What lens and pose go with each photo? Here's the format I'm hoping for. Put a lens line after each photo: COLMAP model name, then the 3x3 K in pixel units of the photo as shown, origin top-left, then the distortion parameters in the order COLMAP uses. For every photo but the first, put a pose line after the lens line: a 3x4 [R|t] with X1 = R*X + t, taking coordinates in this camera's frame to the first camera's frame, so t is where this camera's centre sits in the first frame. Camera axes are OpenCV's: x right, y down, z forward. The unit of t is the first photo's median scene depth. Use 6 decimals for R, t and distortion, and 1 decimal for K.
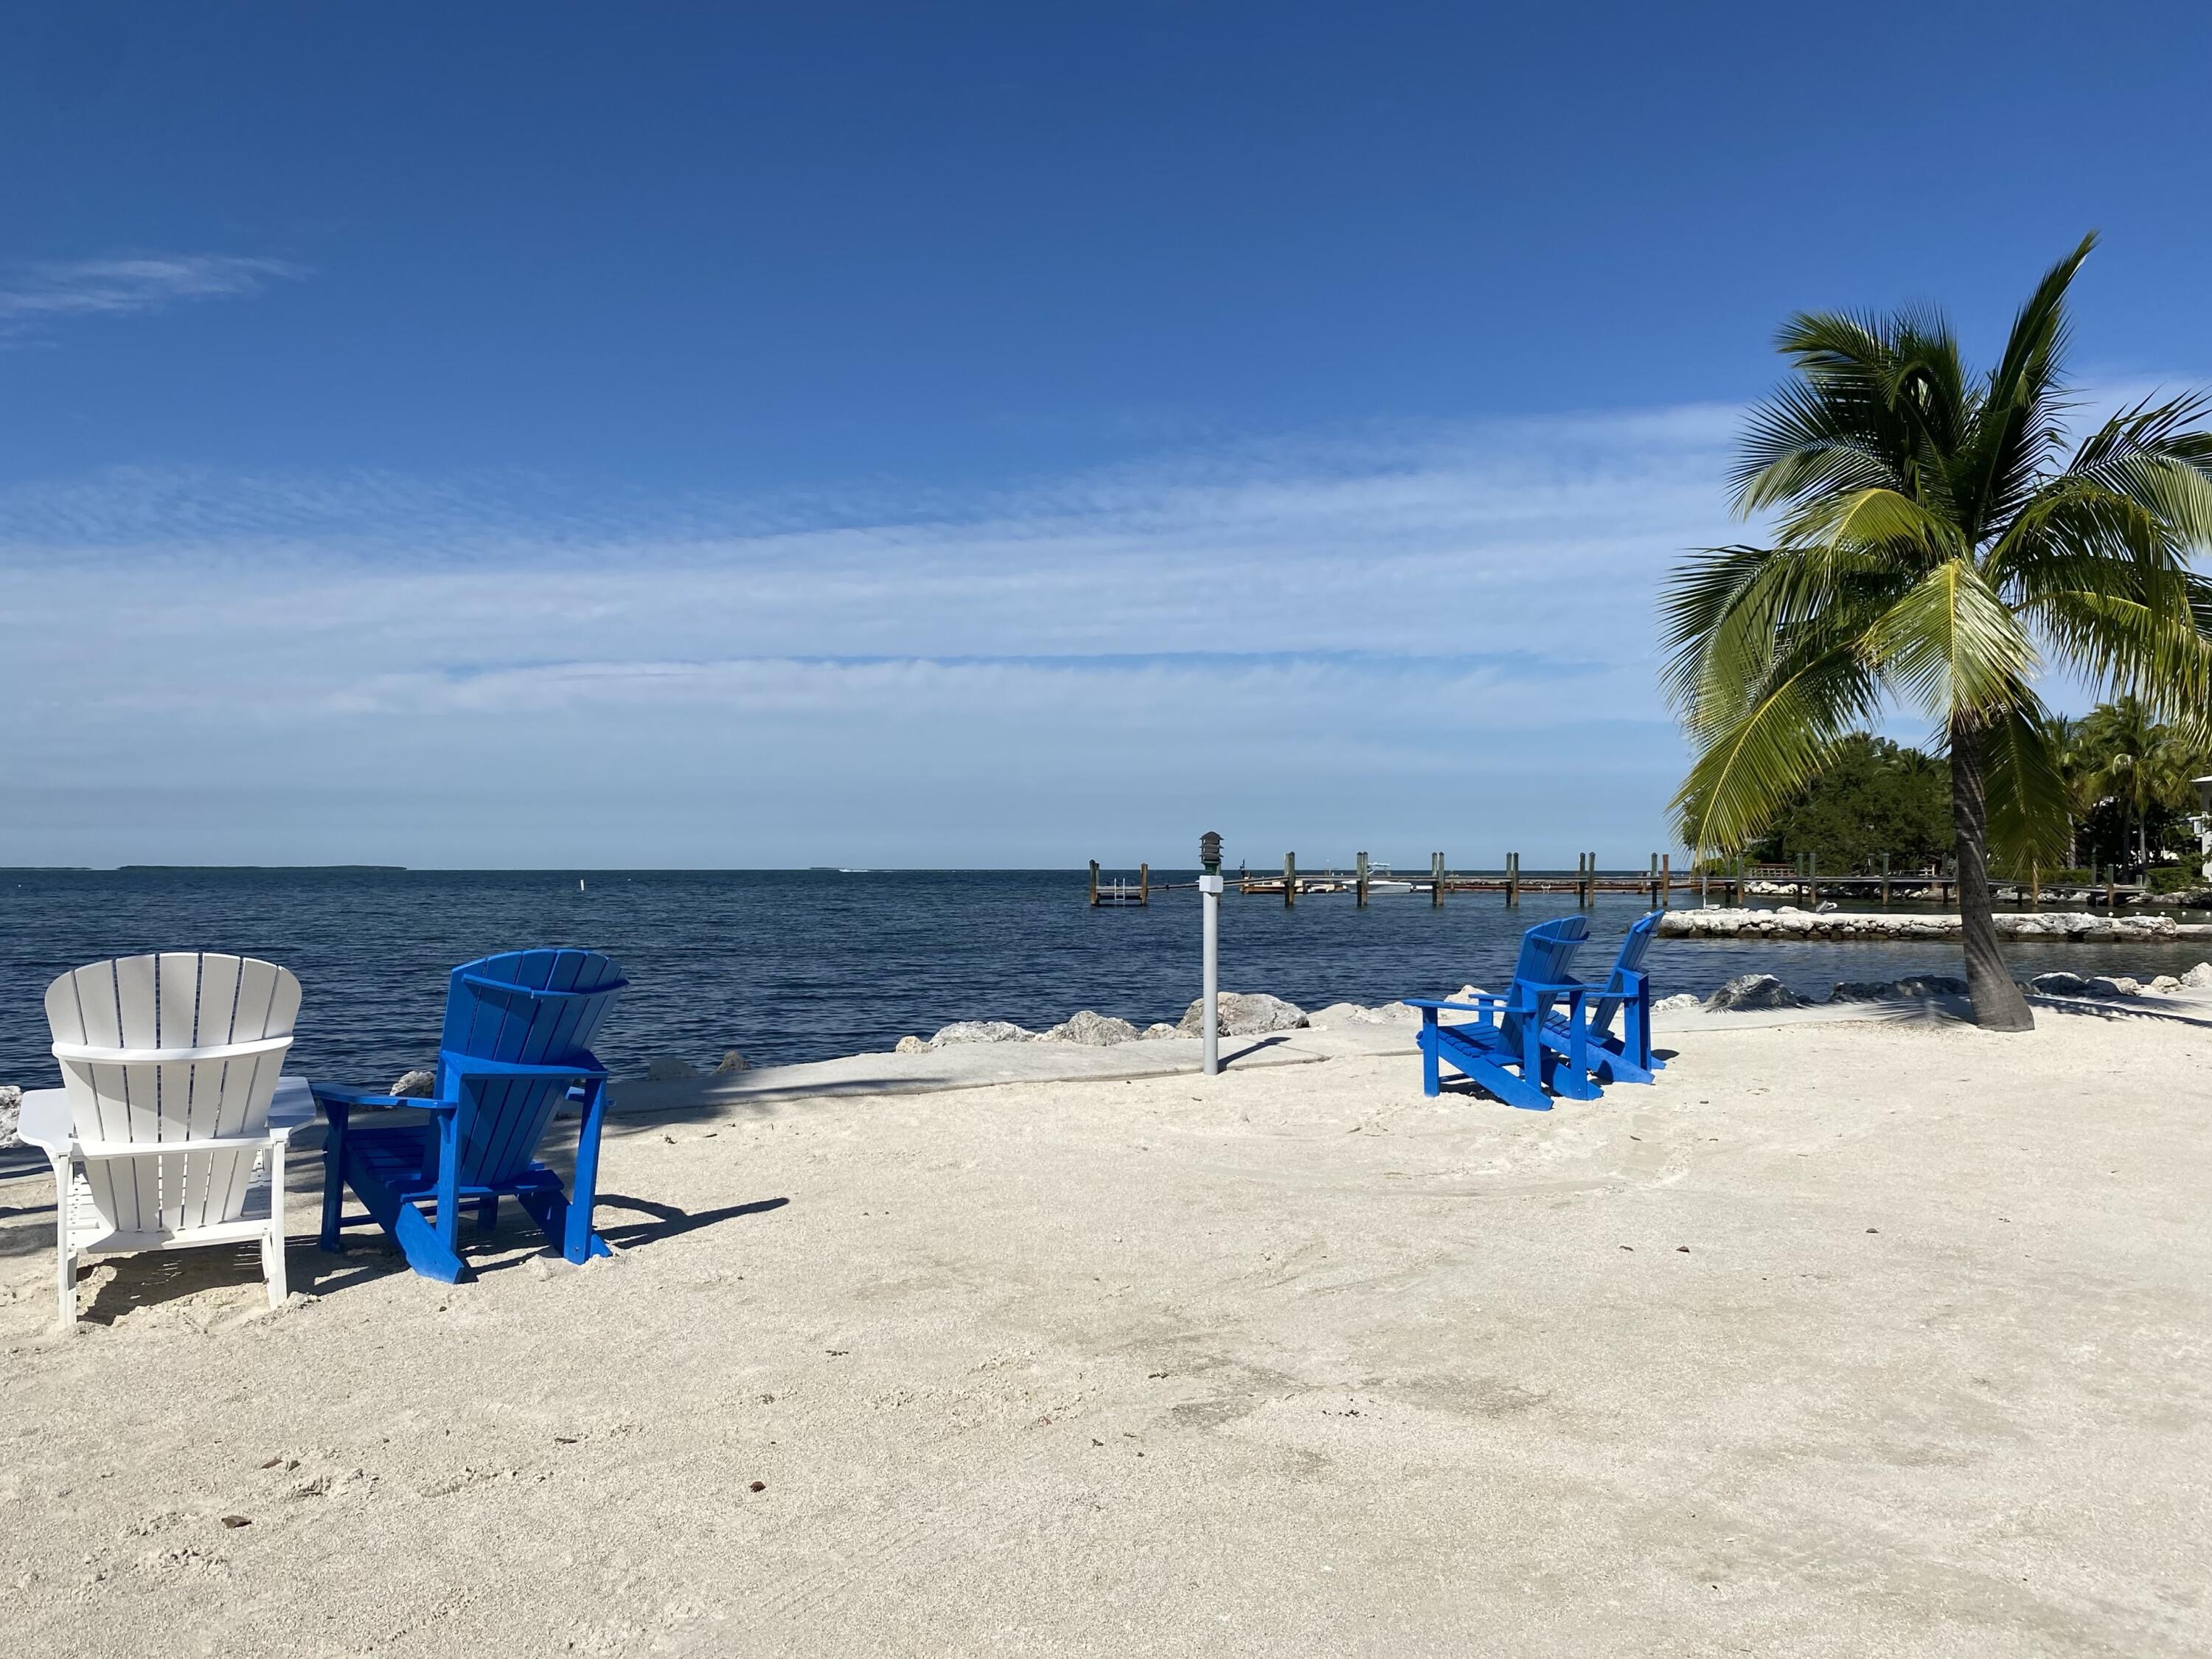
lens RADIAL K [[1733.2, 0, 1095.1], [0, 1733.2, 842.2], [0, 0, 1]] dist [0.006330, 0.000549]
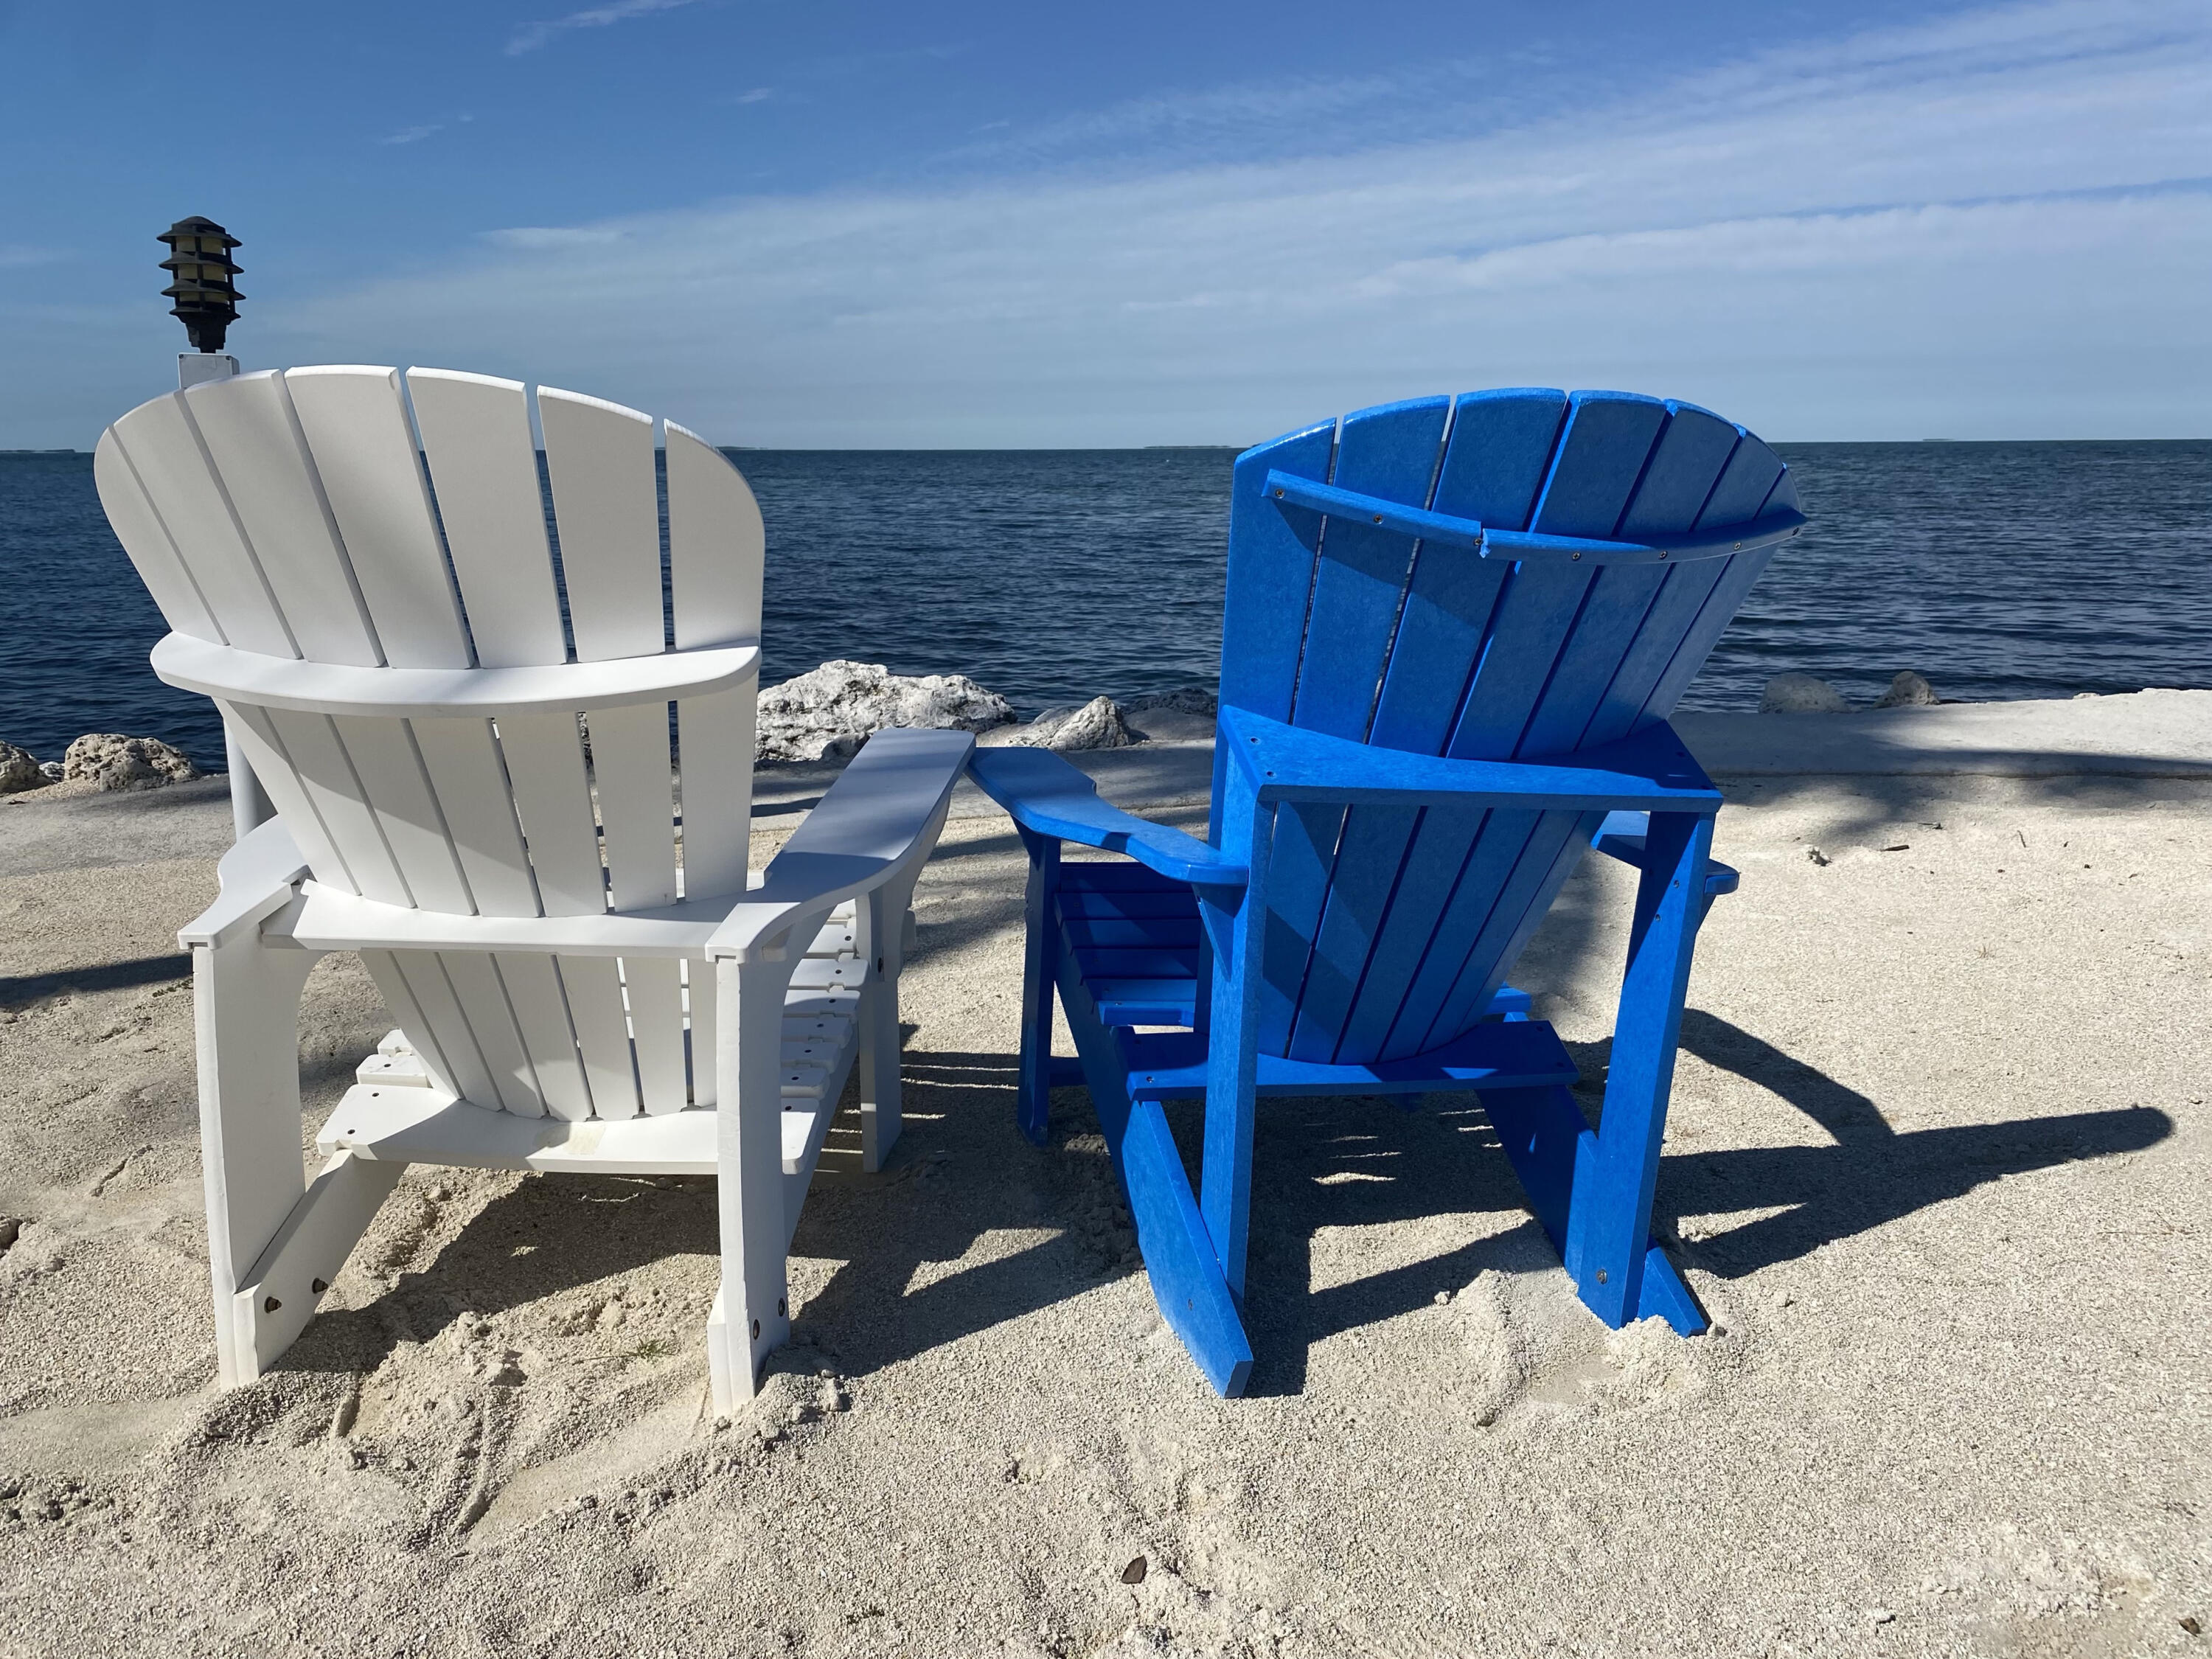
lens RADIAL K [[1733.2, 0, 1085.8], [0, 1733.2, 811.5], [0, 0, 1]] dist [0.006330, 0.000549]
pose [[0.821435, 0.110283, -0.559537, -0.206541], [0.017090, 0.975924, 0.217441, 0.066225], [0.570046, -0.188177, 0.799773, 0.706574]]
